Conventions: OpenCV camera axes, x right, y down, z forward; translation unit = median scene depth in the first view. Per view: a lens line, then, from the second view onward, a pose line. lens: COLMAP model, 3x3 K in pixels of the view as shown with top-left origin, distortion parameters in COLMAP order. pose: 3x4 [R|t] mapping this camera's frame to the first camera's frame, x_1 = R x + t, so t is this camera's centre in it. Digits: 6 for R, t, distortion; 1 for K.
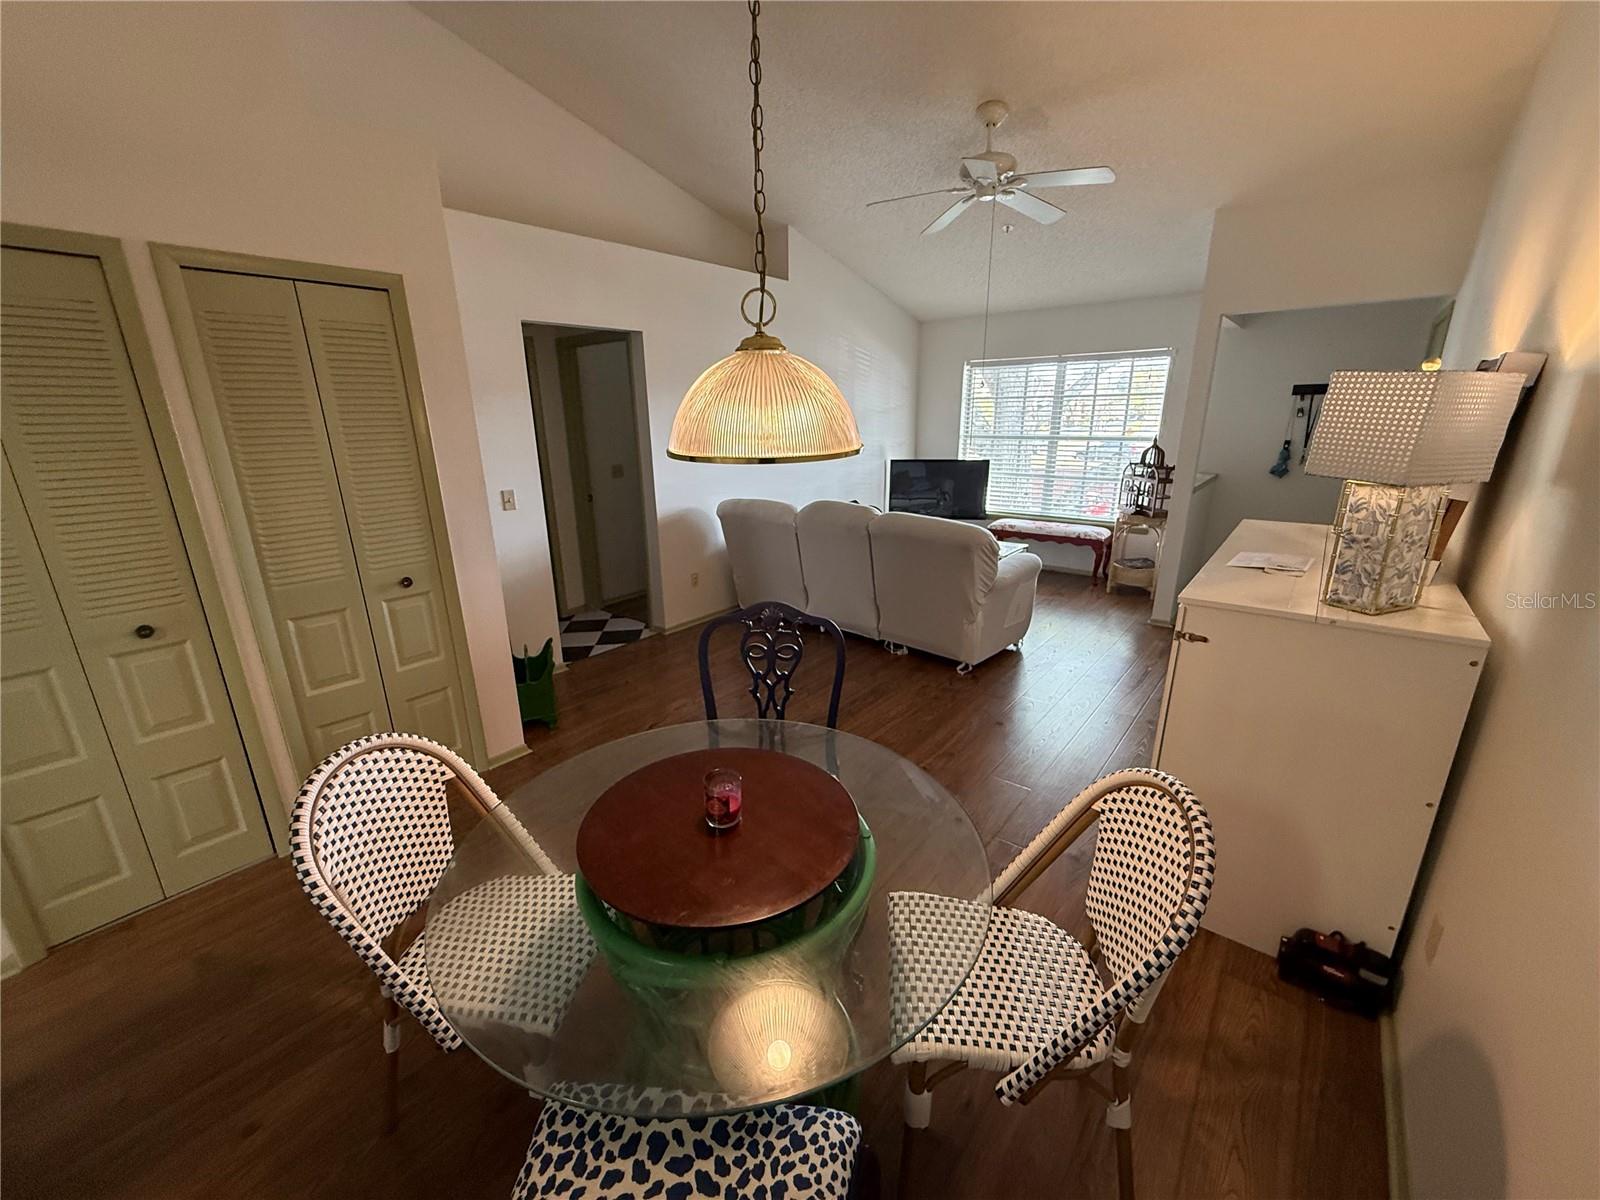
lens RADIAL K [[636.1, 0, 794.3], [0, 636.1, 603.3], [0, 0, 1]] dist [0.000253, 0.000325]
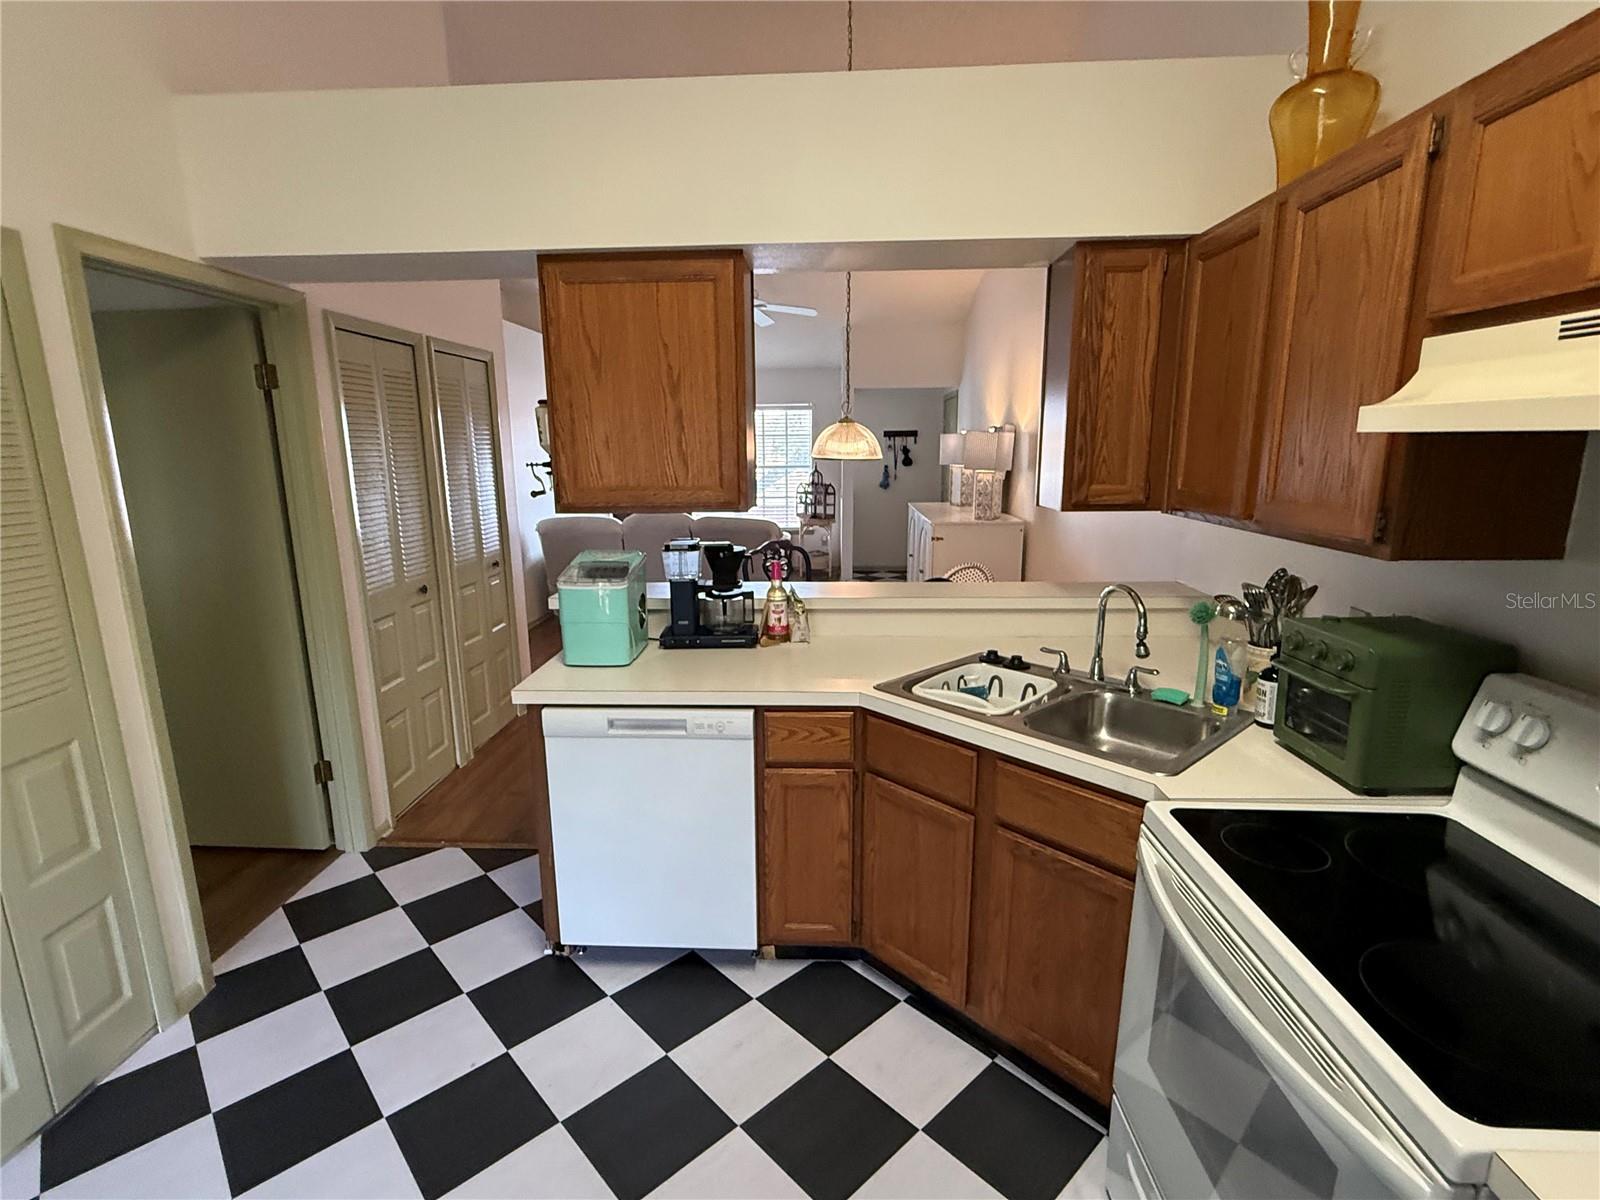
lens RADIAL K [[775.3, 0, 794.2], [0, 775.3, 605.2], [0, 0, 1]] dist [0.003359, -0.000242]
pose [[0.802371, -0.113916, 0.585854, -0.633647], [0.167690, 0.985103, -0.038116, 0.132105], [-0.572784, 0.128825, 0.809520, -0.415481]]
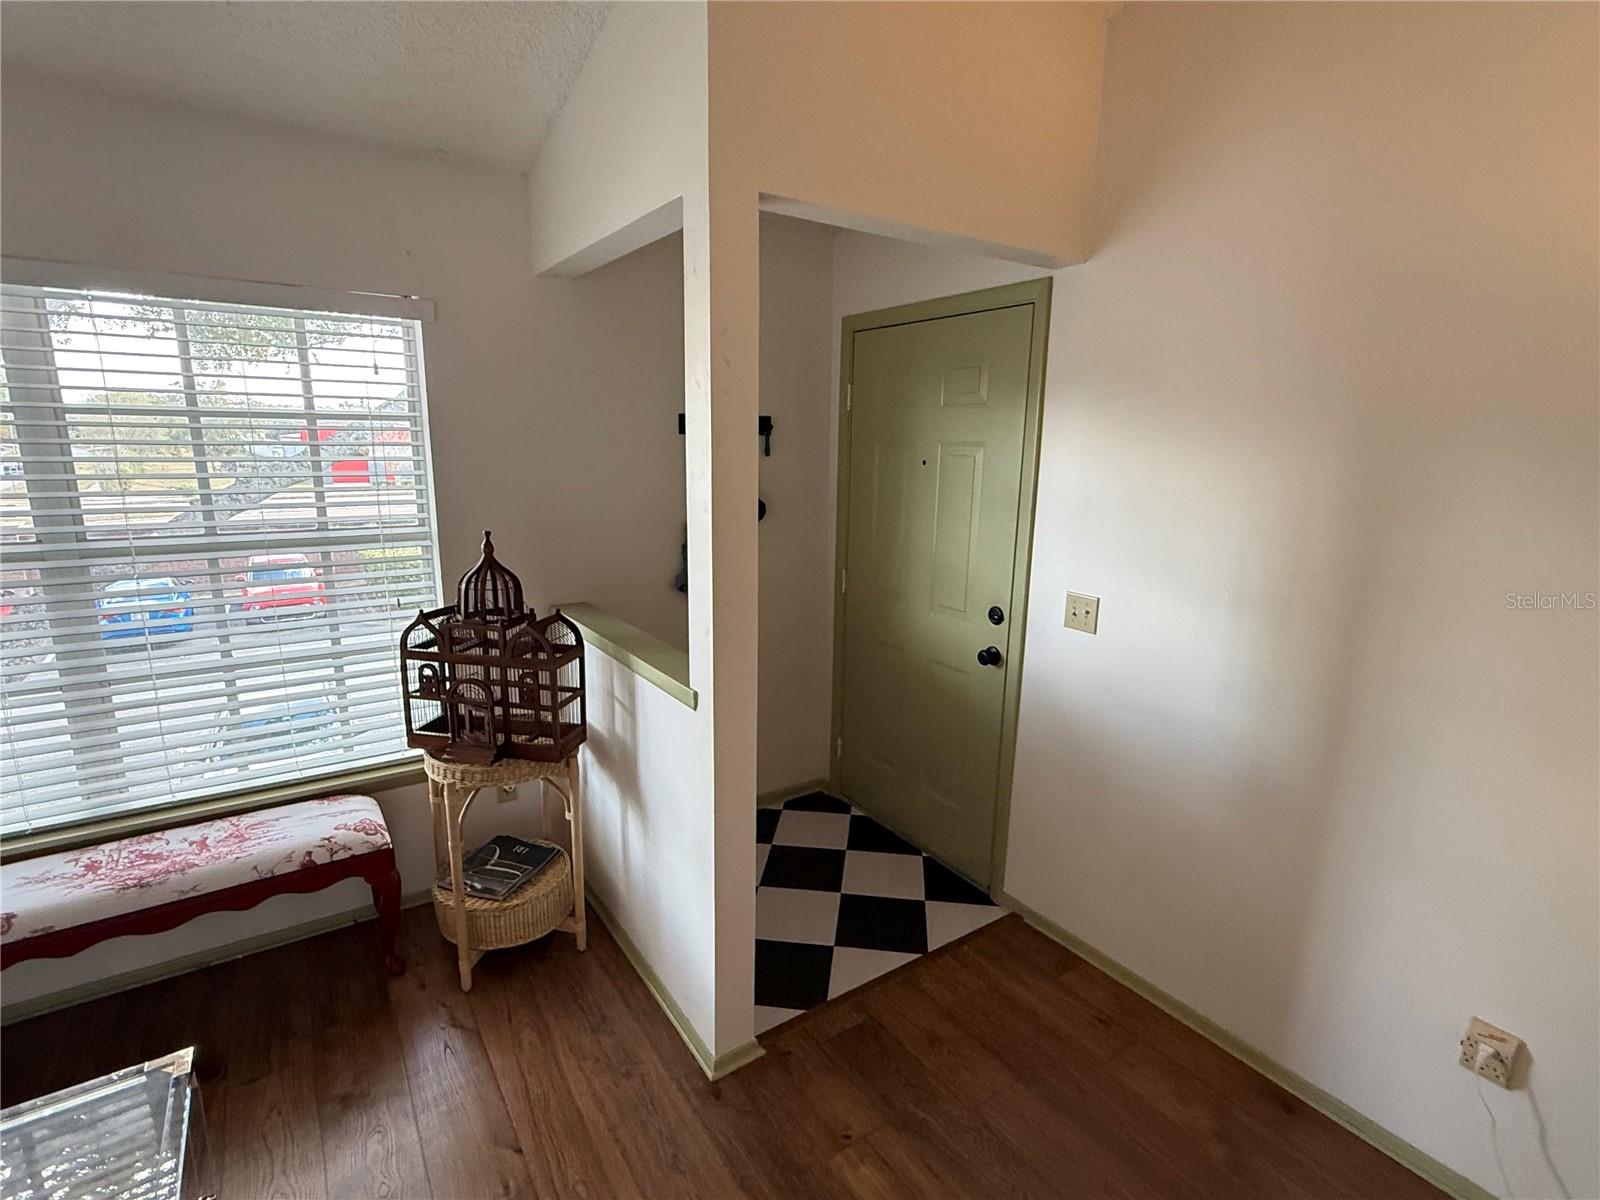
lens RADIAL K [[775.3, 0, 794.2], [0, 775.3, 605.2], [0, 0, 1]] dist [0.003359, -0.000242]
pose [[0.287460, -0.185180, 0.939721, 0.244349], [0.259147, 0.959574, 0.109819, -0.272414], [-0.922068, 0.211957, 0.323828, 0.843123]]
